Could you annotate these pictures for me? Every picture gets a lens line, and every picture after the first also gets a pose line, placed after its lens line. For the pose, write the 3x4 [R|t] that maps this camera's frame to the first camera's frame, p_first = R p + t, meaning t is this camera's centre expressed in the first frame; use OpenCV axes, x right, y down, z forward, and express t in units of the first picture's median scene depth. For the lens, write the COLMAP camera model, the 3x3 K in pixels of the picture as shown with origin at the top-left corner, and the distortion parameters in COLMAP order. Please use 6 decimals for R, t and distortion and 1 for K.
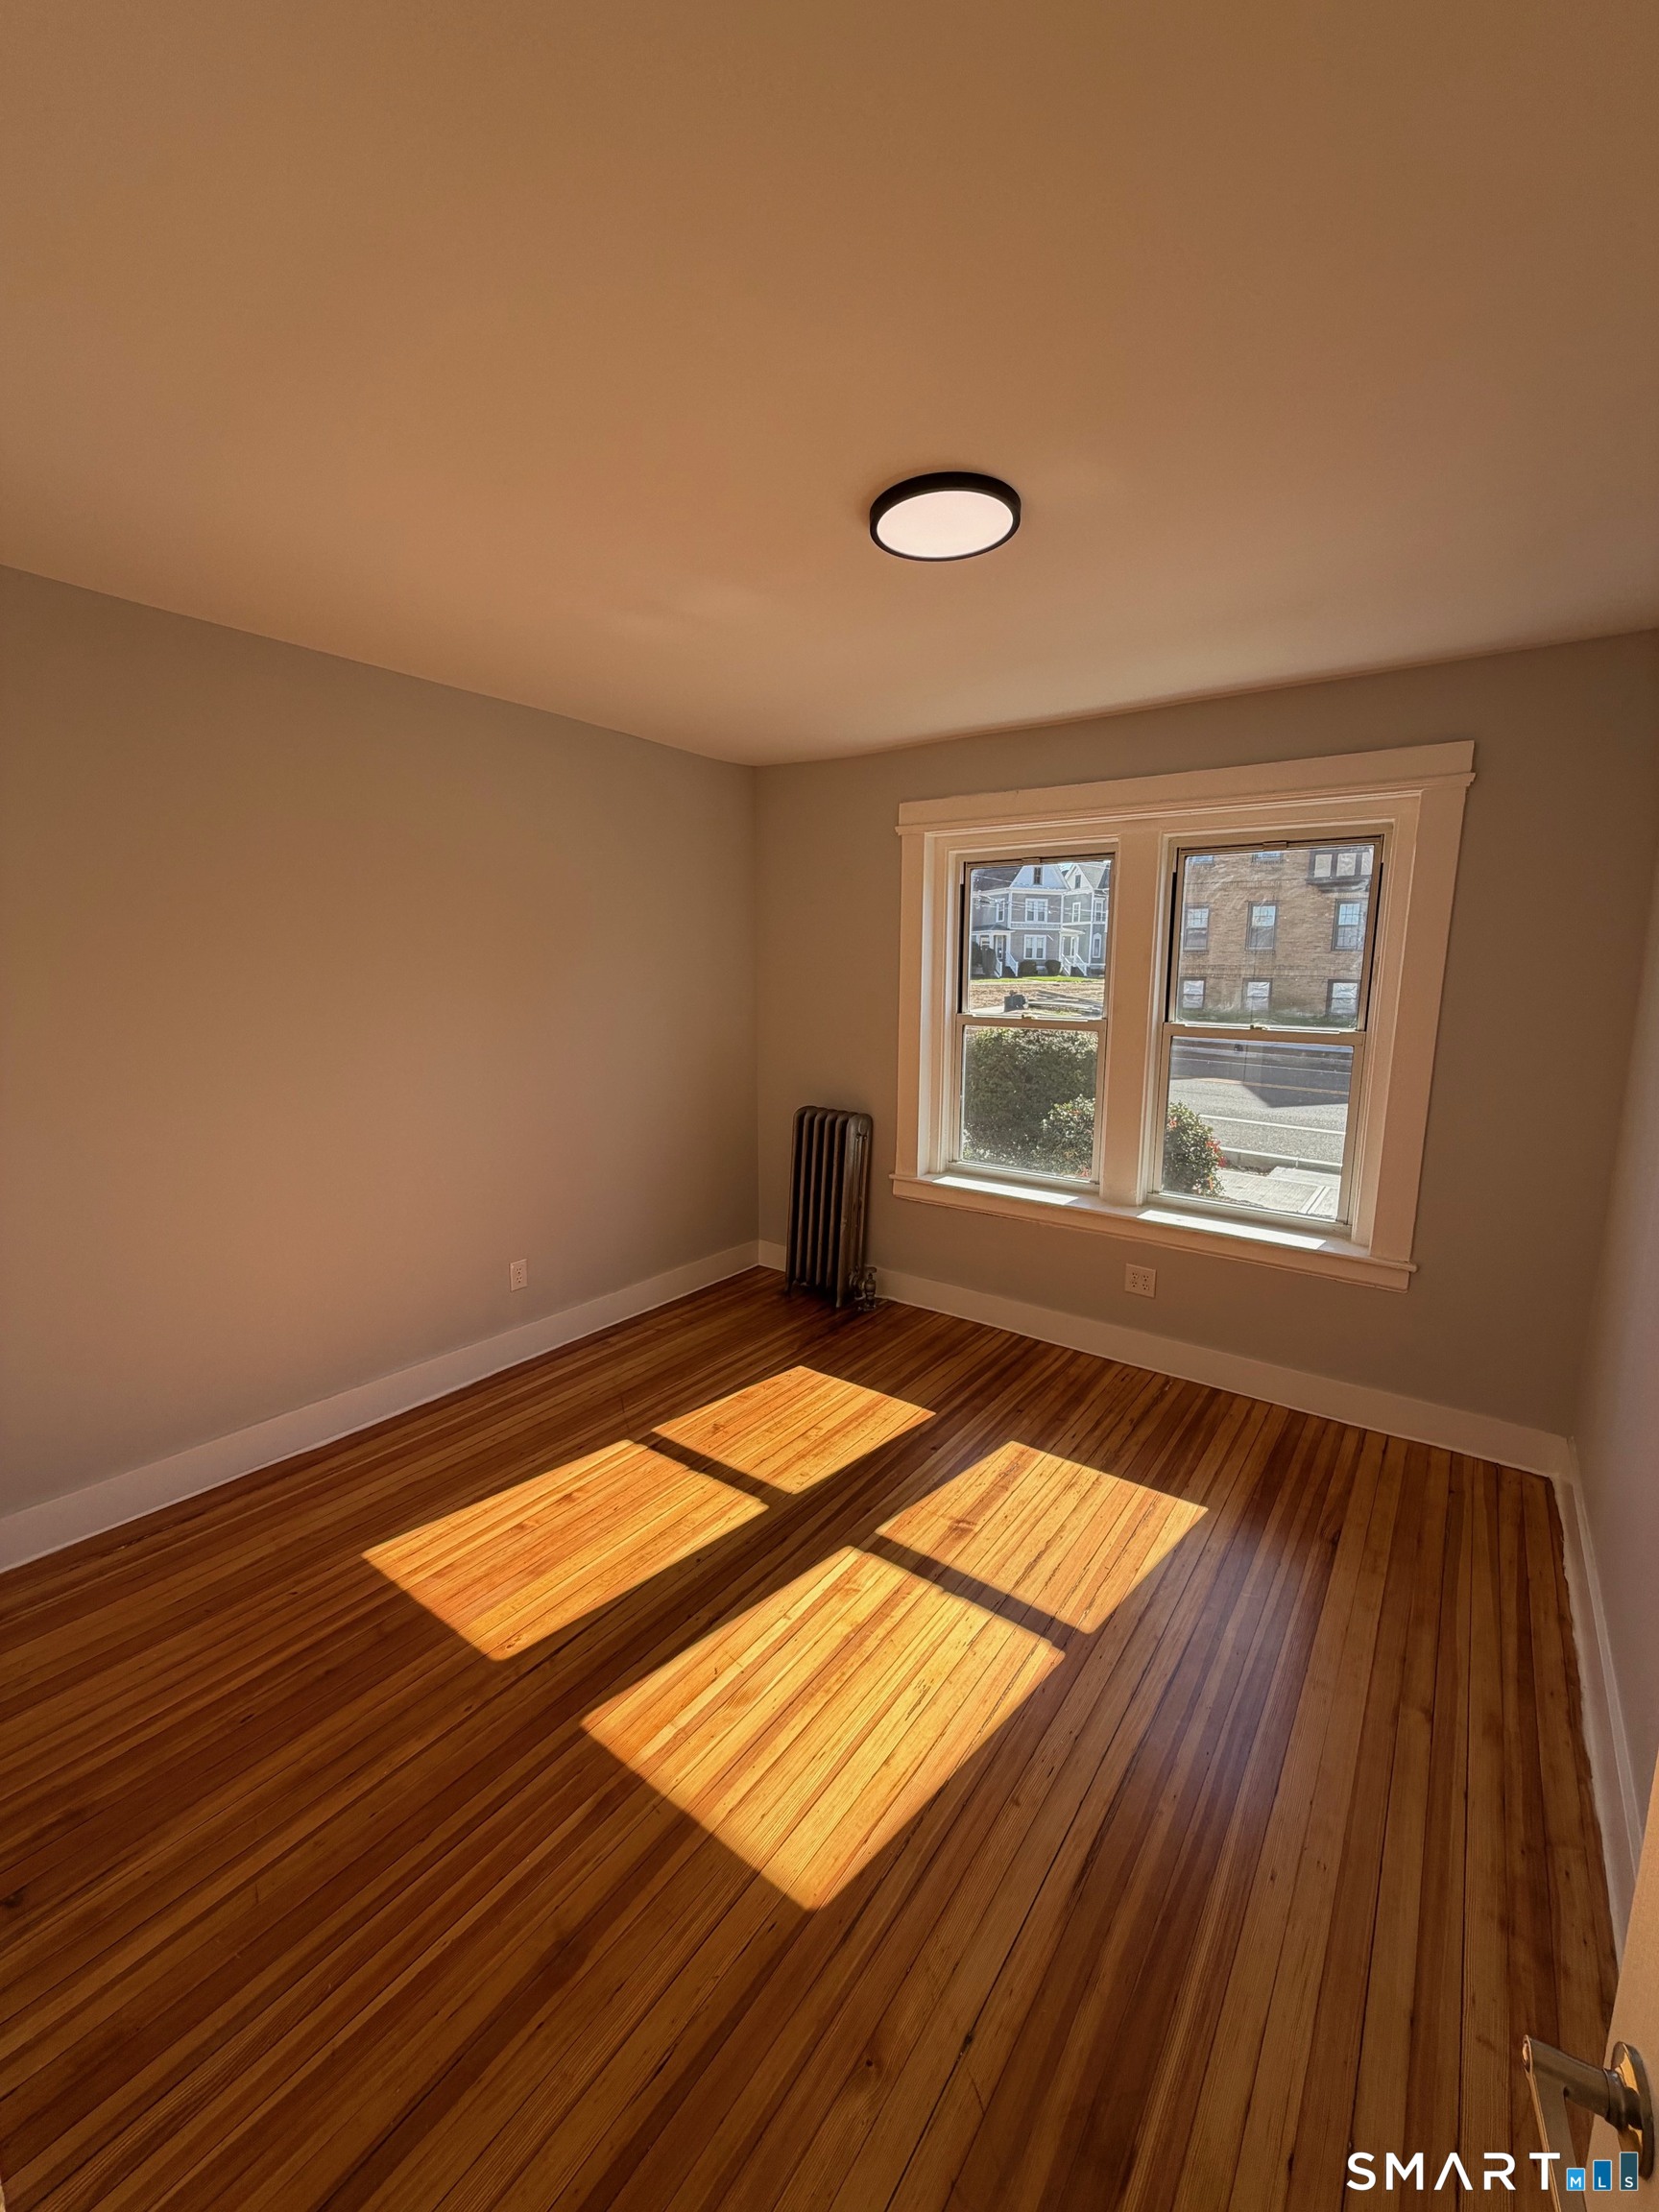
lens RADIAL K [[881.3, 0, 825.4], [0, 881.3, 1098.3], [0, 0, 1]] dist [0.000039, 0.000545]
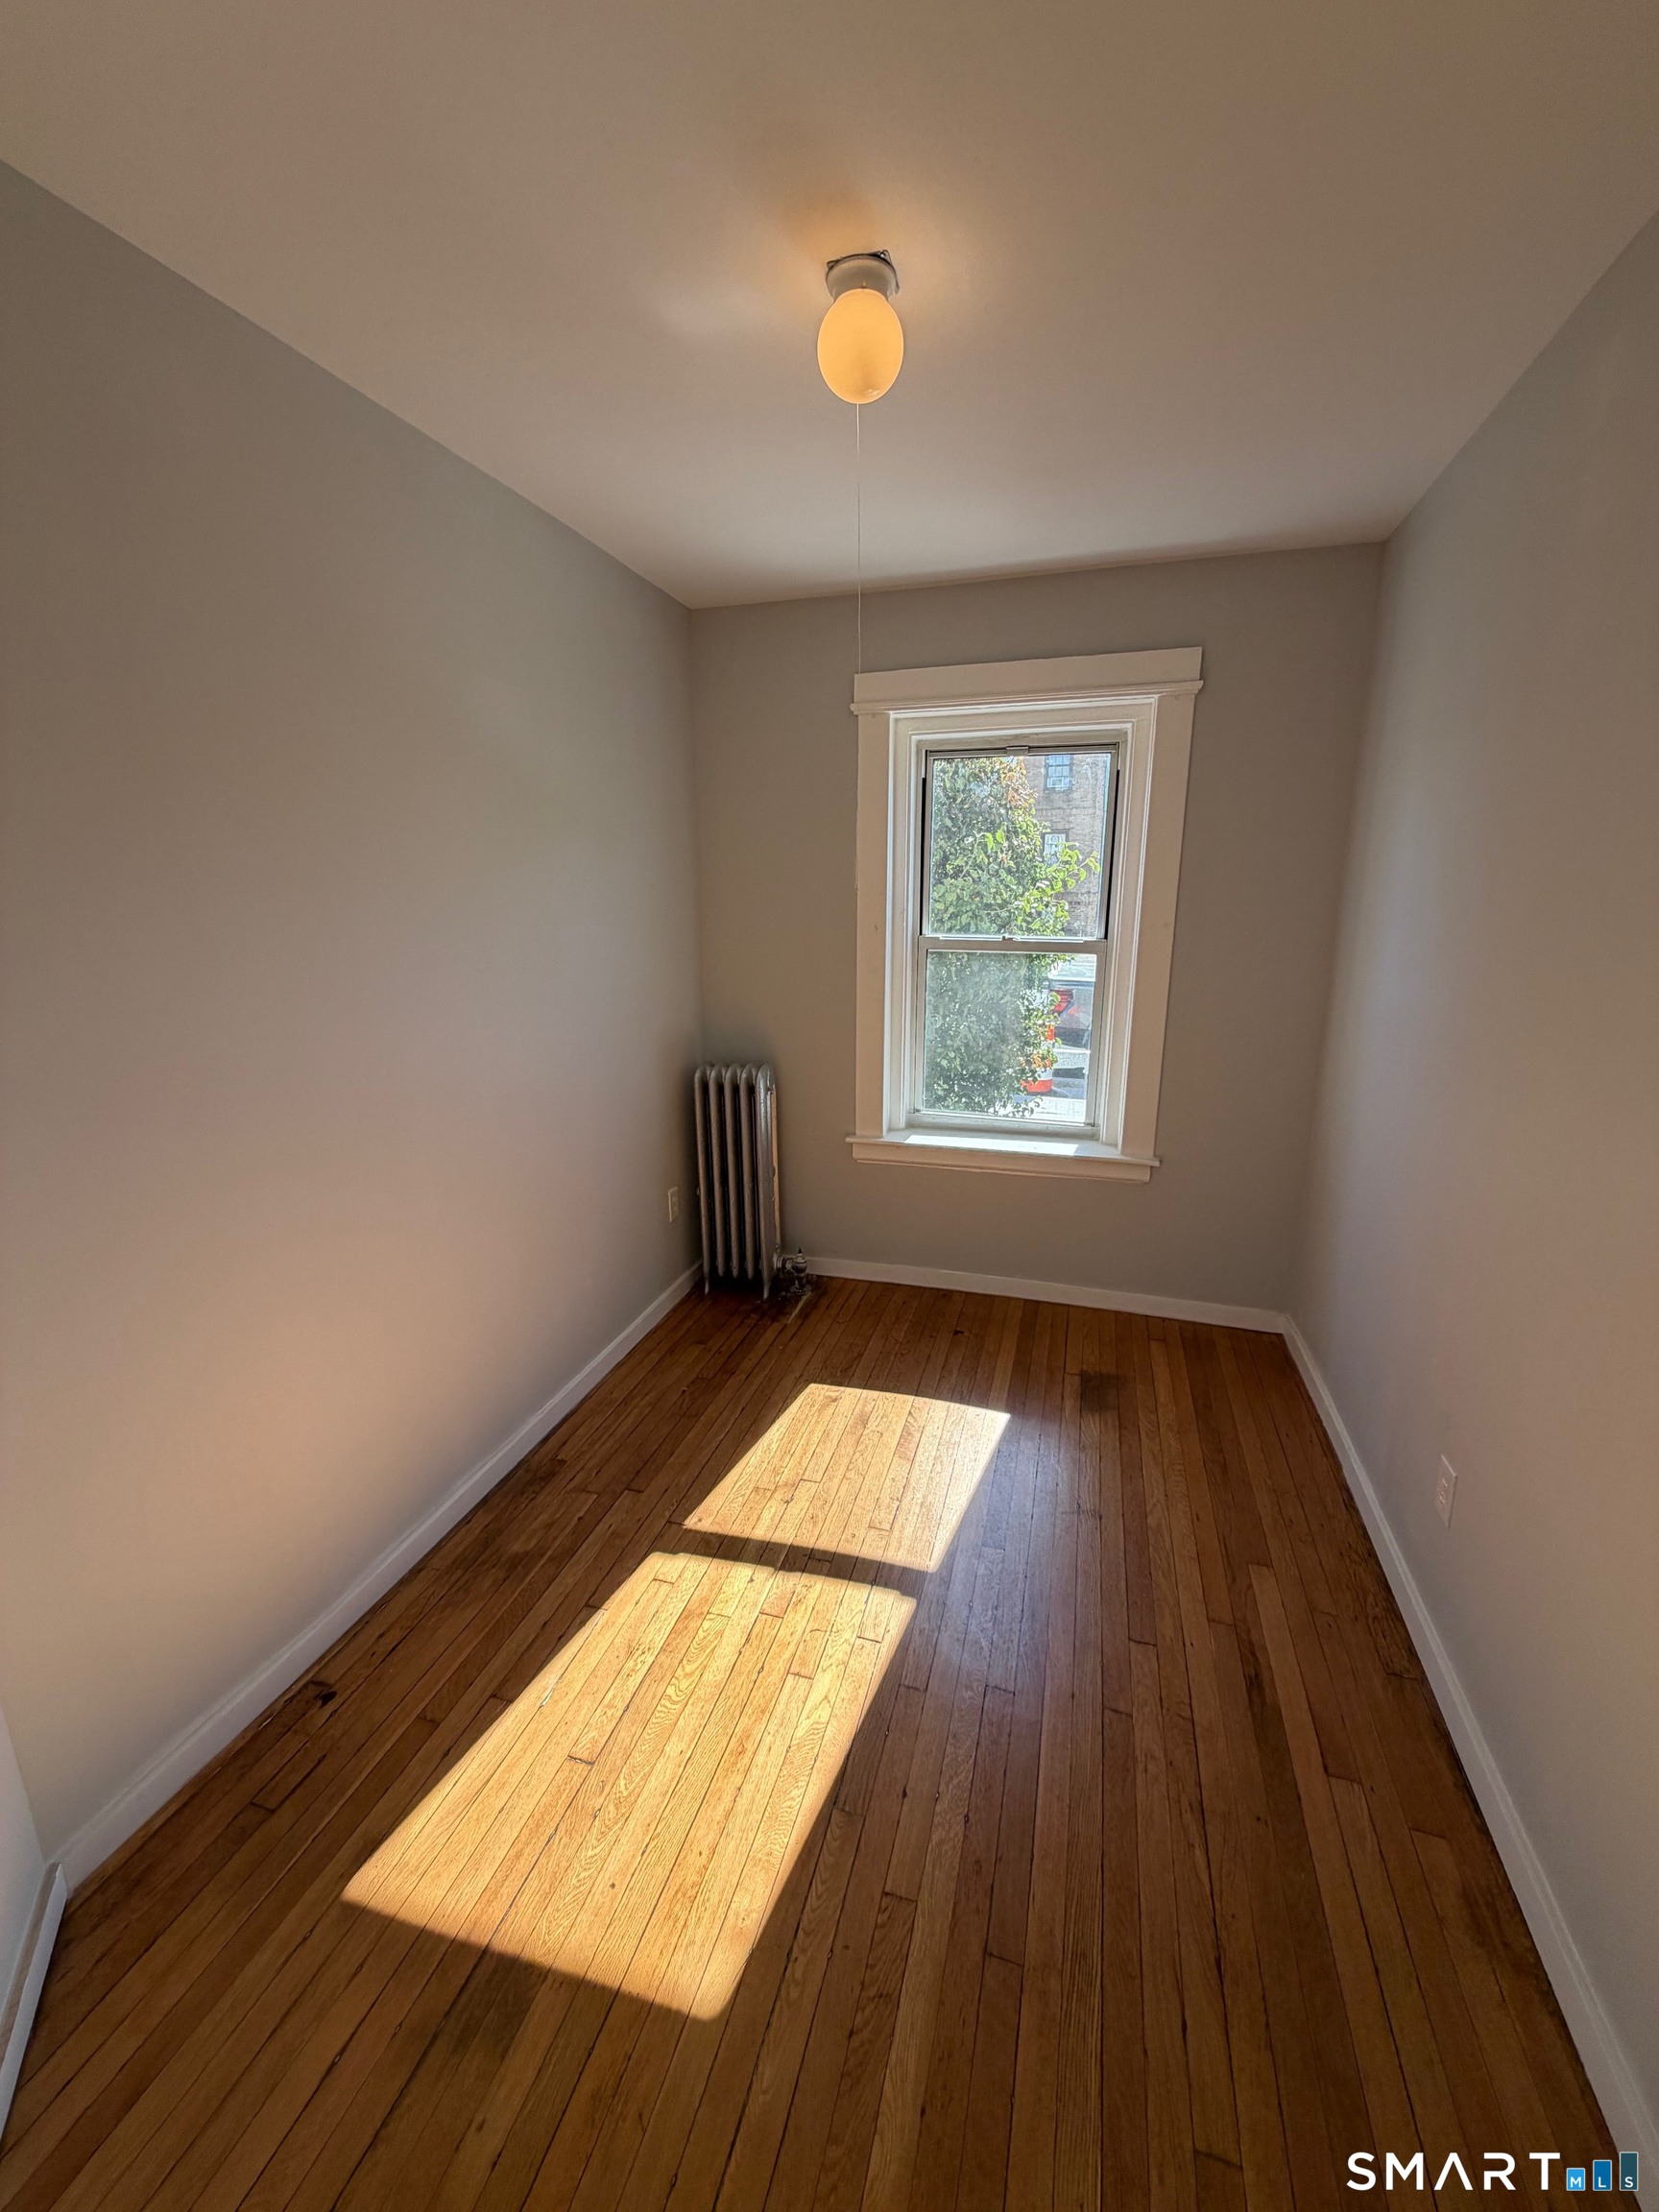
lens RADIAL K [[943.4, 0, 827.3], [0, 943.4, 1092.1], [0, 0, 1]] dist [0.074036, 0.000113]
pose [[0.935360, -0.091044, 0.341778, -0.114328], [0.066961, 0.994410, 0.081638, -0.014100], [-0.347300, -0.053475, 0.936228, 0.079860]]
